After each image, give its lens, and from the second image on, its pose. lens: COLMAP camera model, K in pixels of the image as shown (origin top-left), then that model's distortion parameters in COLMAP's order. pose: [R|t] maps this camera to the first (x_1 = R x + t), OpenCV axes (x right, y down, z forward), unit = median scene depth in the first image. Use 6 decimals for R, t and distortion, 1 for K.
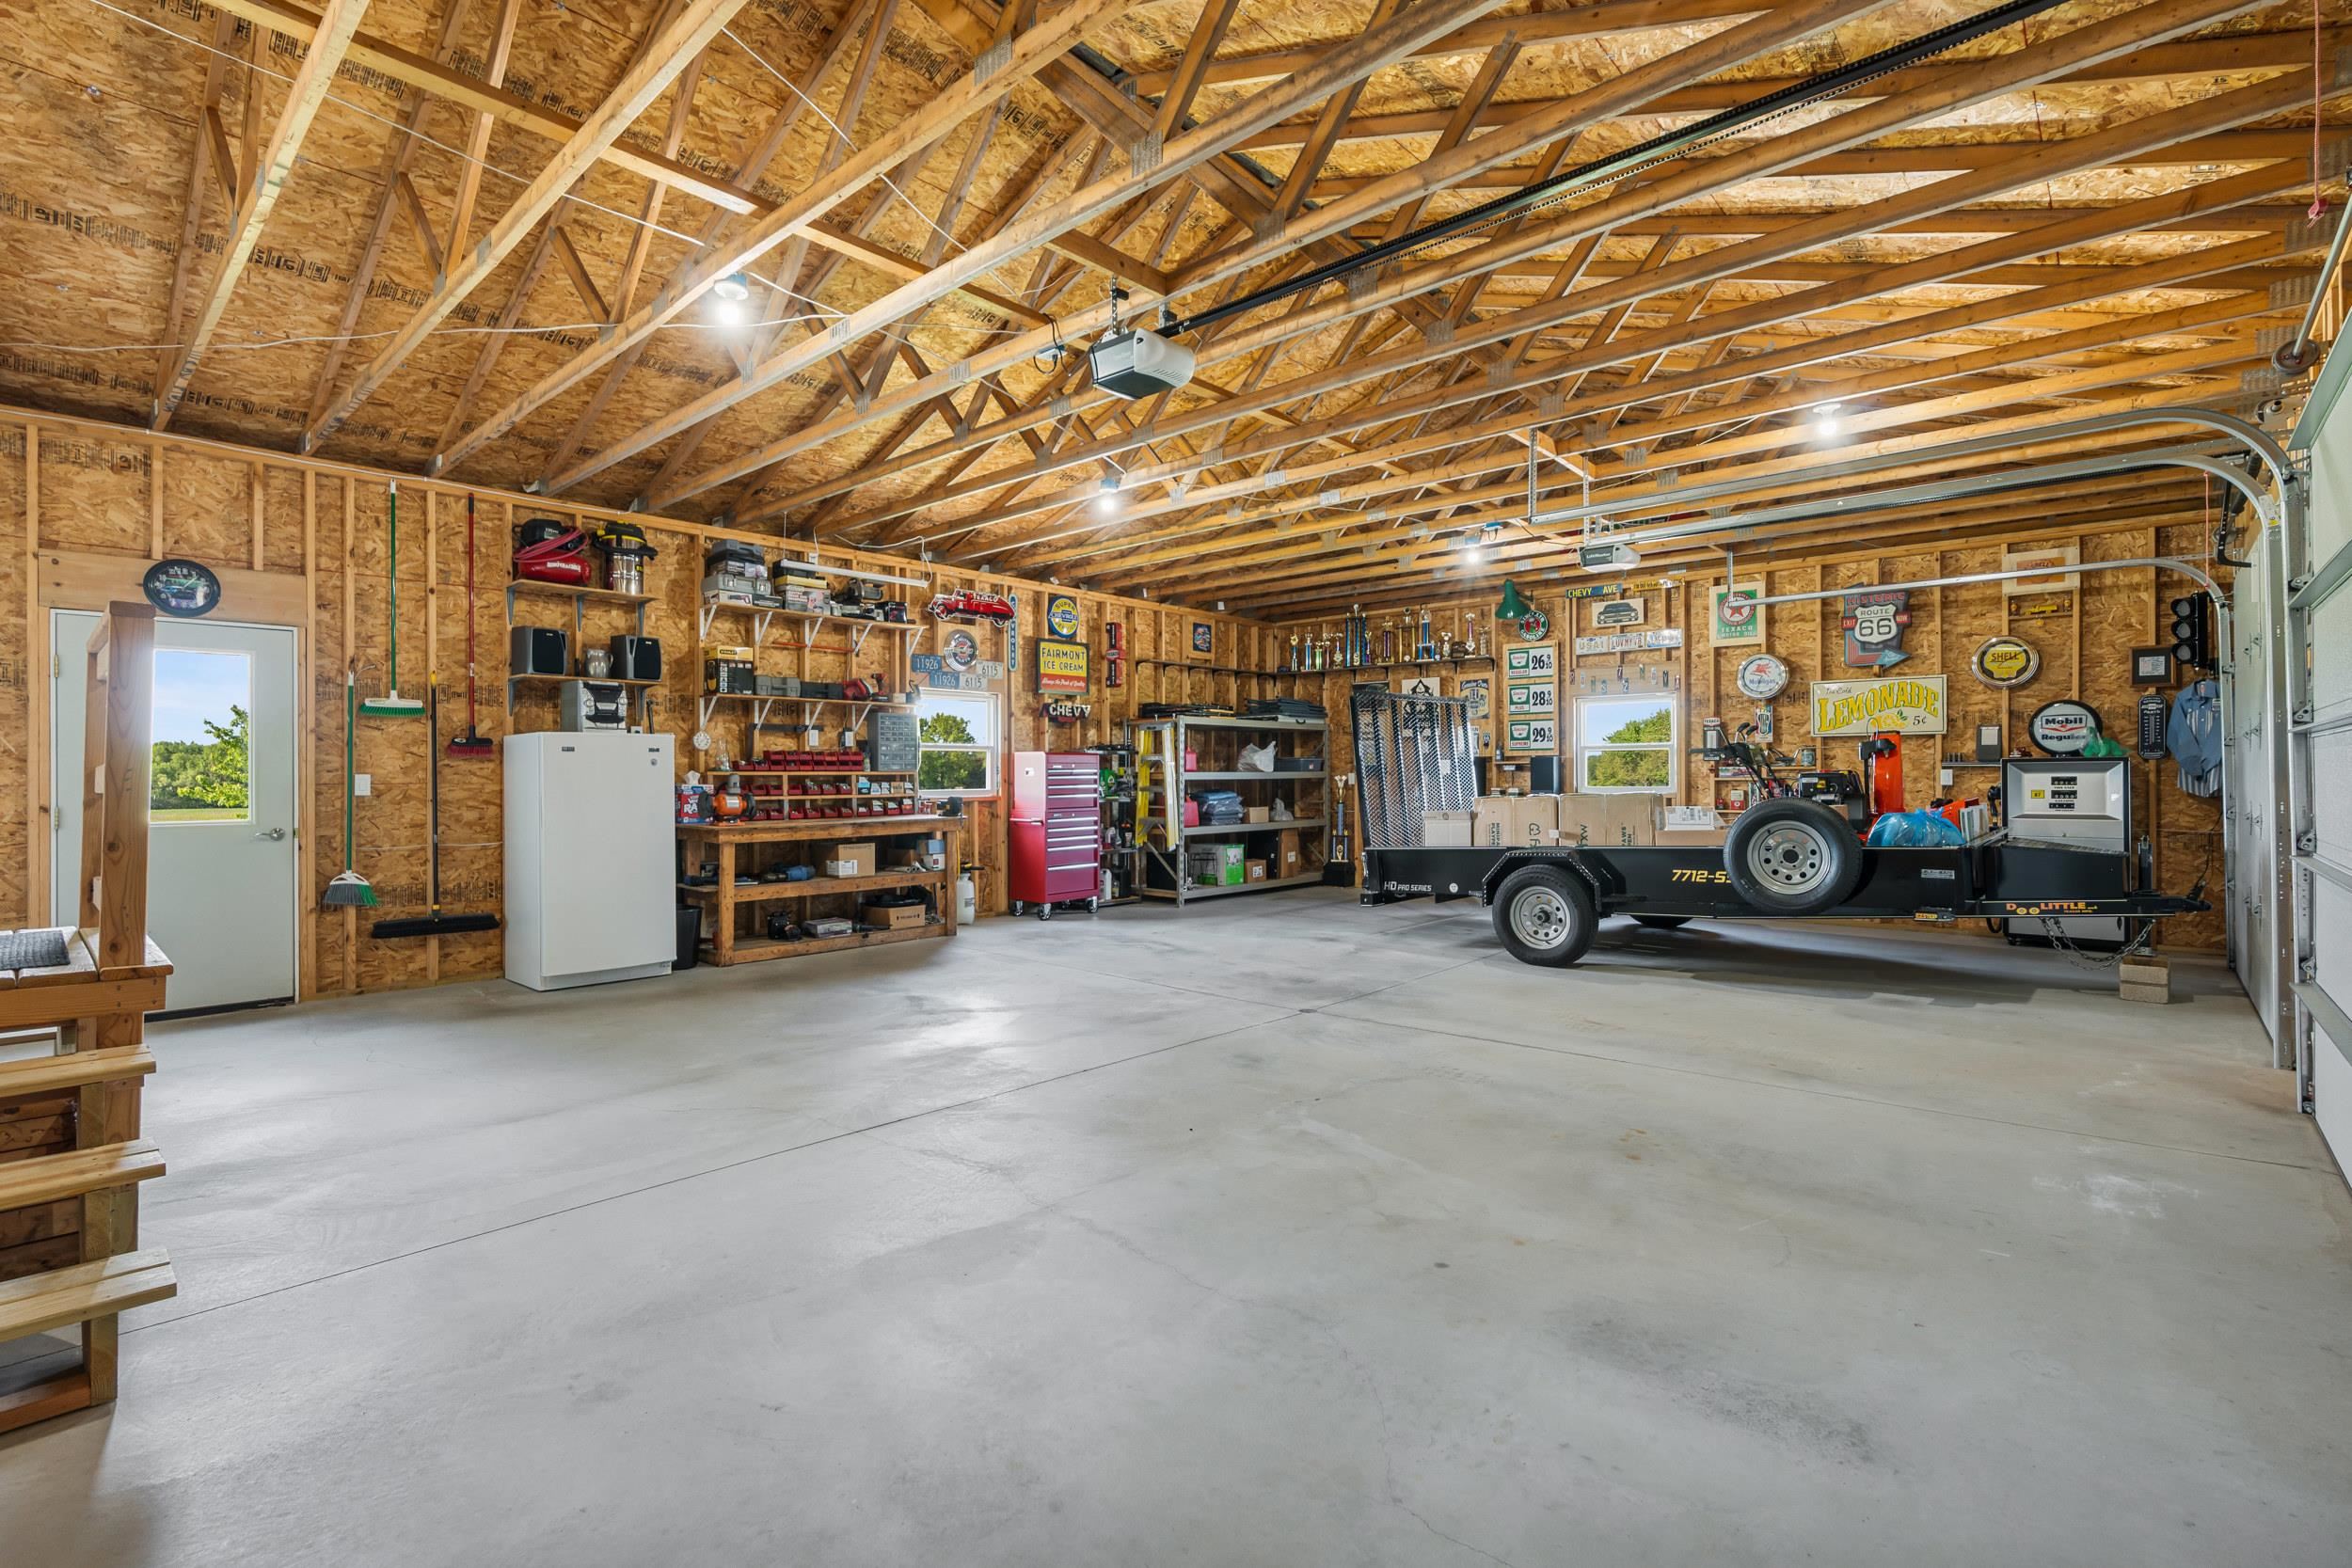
lens RADIAL K [[1045.5, 0, 1170.0], [0, 1045.5, 769.8], [0, 0, 1]] dist [-0.005767, -0.000714]
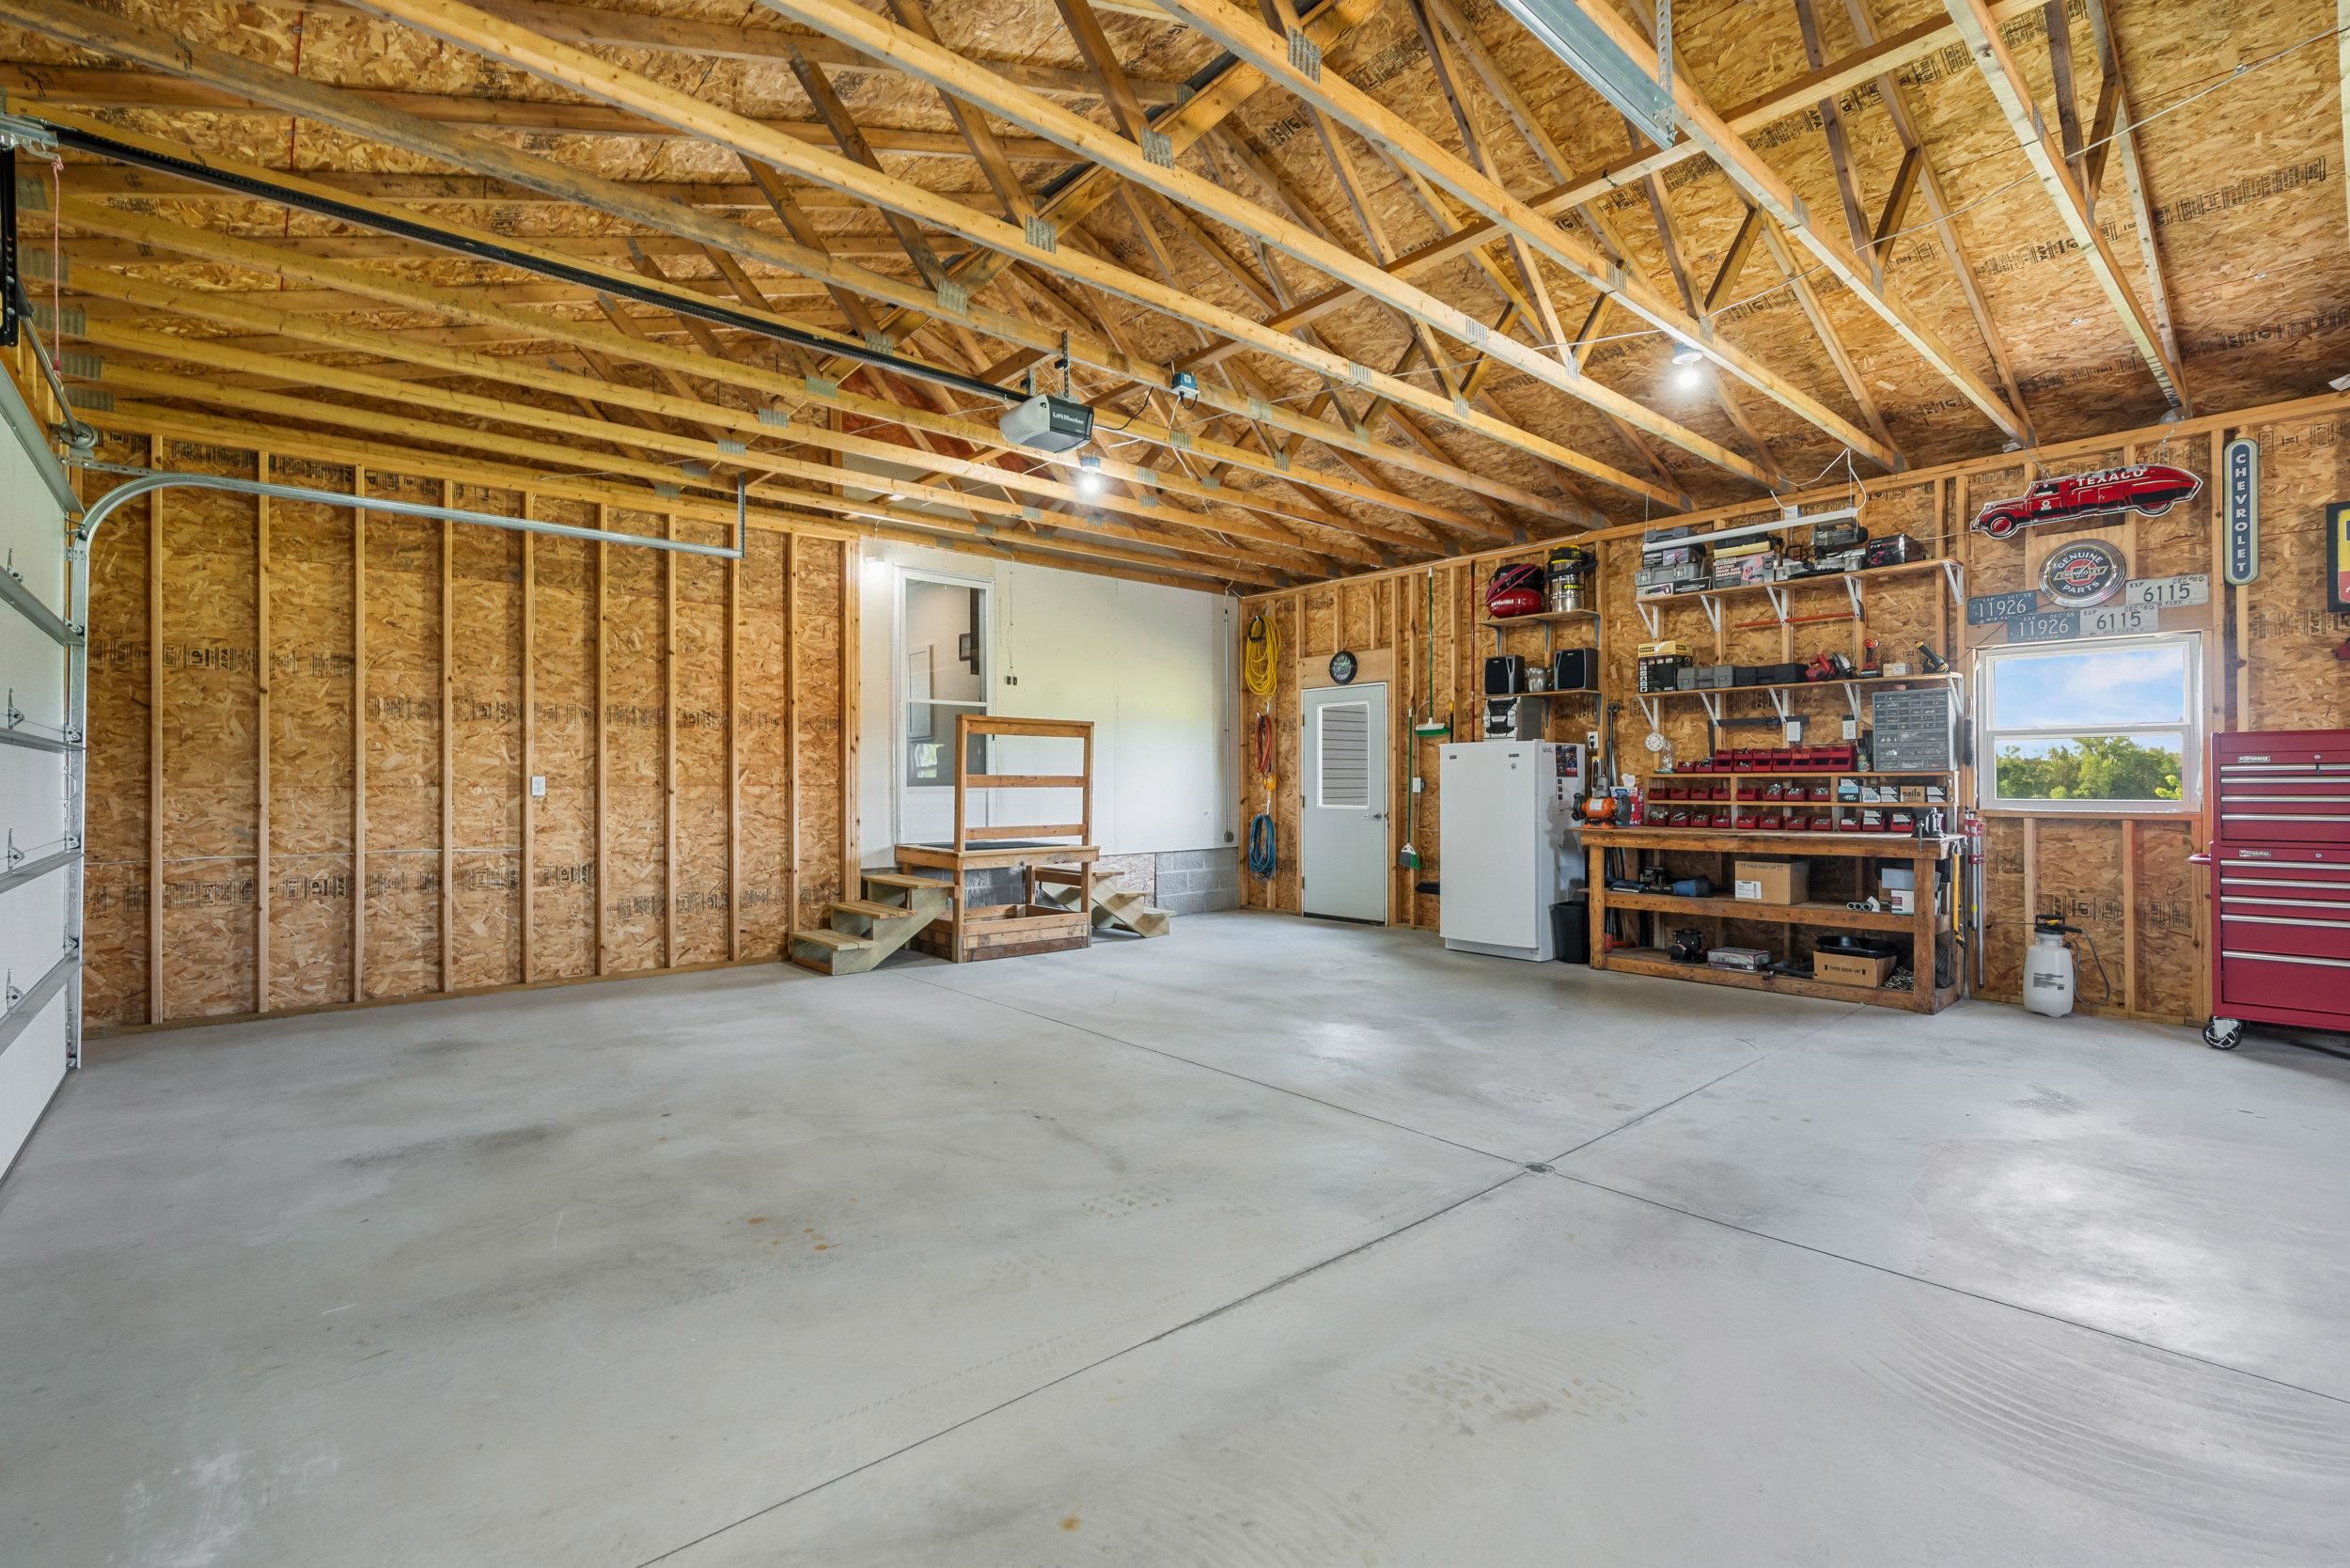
lens RADIAL K [[1064.0, 0, 1170.2], [0, 1064.0, 785.1], [0, 0, 1]] dist [-0.006190, 0.000384]
pose [[-0.107106, 0.006865, -0.994224, 0.659986], [0.009556, 0.999937, 0.005875, 0.002409], [0.994202, -0.008871, -0.107165, 0.738271]]
